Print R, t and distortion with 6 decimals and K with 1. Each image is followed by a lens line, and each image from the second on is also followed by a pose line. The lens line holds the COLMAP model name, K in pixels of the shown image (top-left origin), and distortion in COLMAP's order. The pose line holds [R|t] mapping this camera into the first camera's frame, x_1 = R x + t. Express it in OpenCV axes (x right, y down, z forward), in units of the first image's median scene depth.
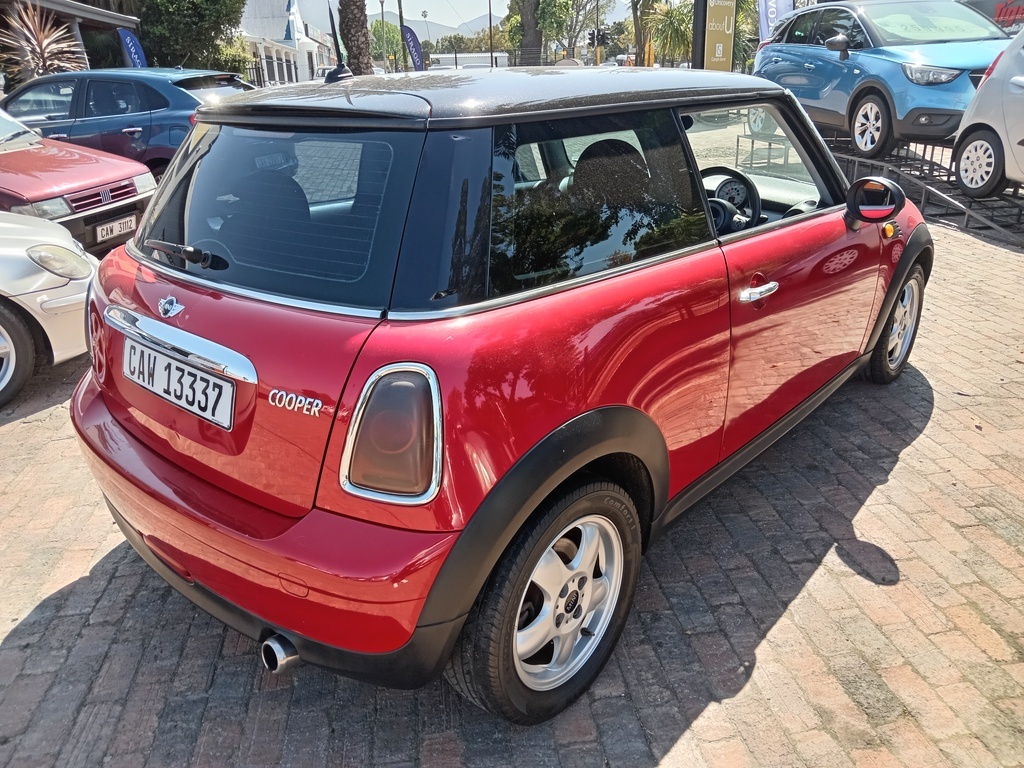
lens RADIAL K [[766.6, 0, 509.0], [0, 766.6, 383.4], [0, 0, 1]] dist [-0.002237, -0.006421]
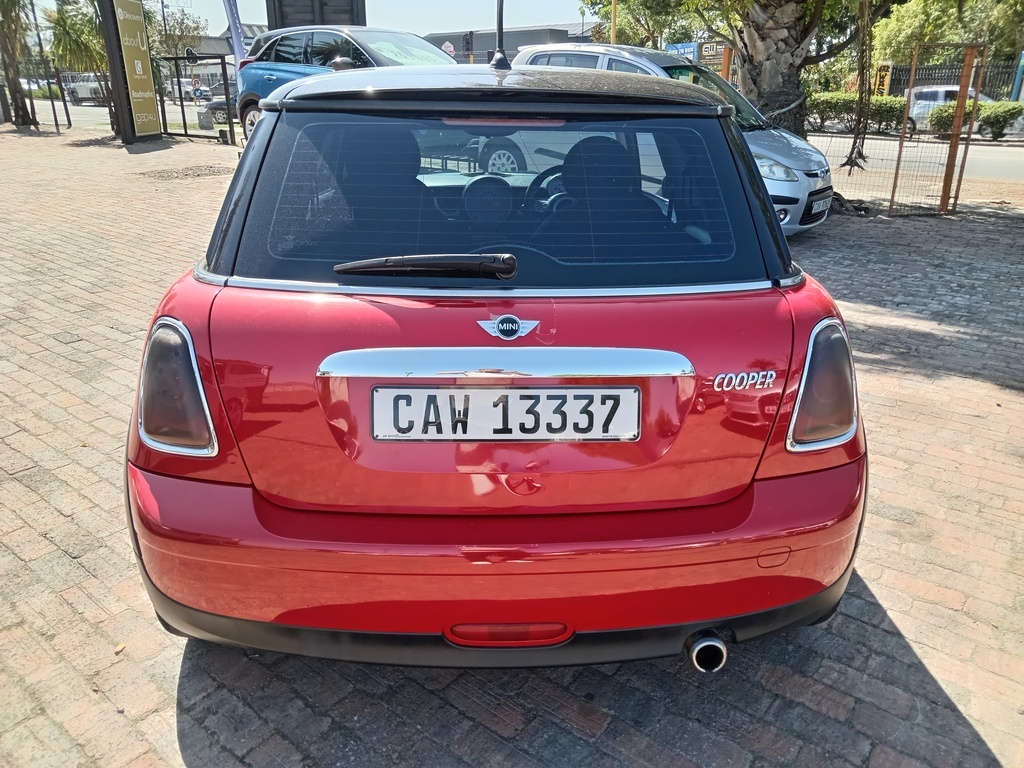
lens RADIAL K [[766.6, 0, 509.0], [0, 766.6, 383.4], [0, 0, 1]] dist [-0.002237, -0.006421]
pose [[0.721057, -0.212968, 0.659334, -1.016698], [0.231164, 0.971011, 0.060836, -0.091197], [-0.653177, 0.108548, 0.749385, 0.389836]]
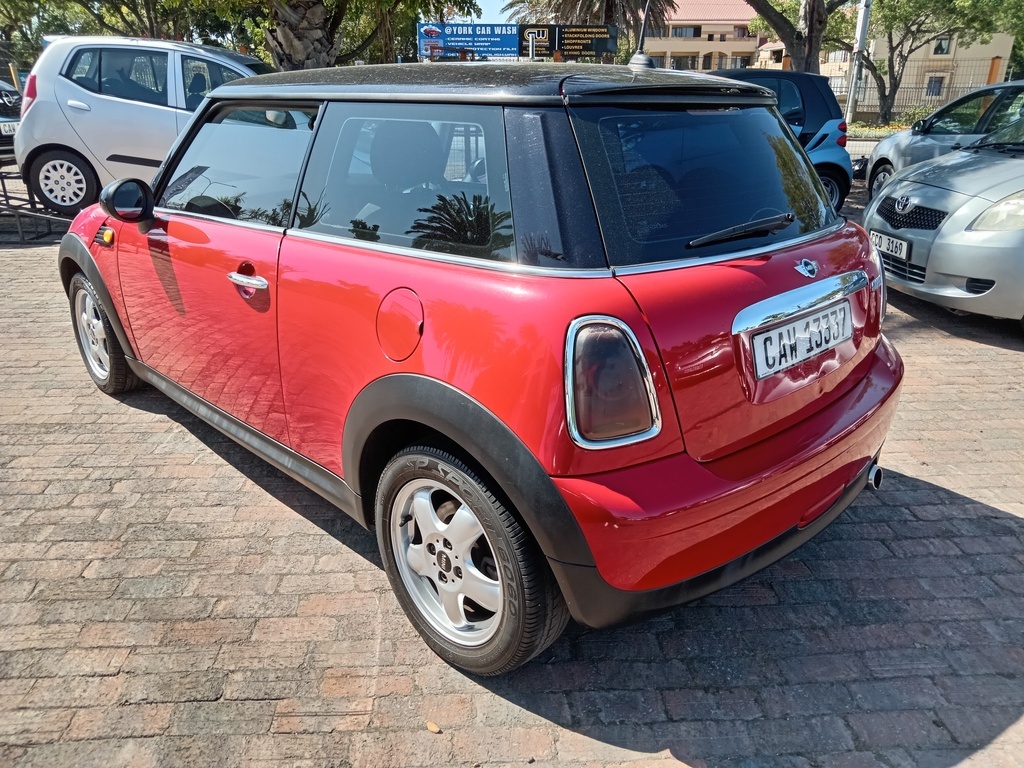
lens RADIAL K [[766.6, 0, 509.0], [0, 766.6, 383.4], [0, 0, 1]] dist [-0.002237, -0.006421]
pose [[0.071786, -0.323671, 0.943442, -1.561969], [0.366509, 0.888269, 0.276855, -0.412780], [-0.927641, 0.325906, 0.182394, 1.263109]]
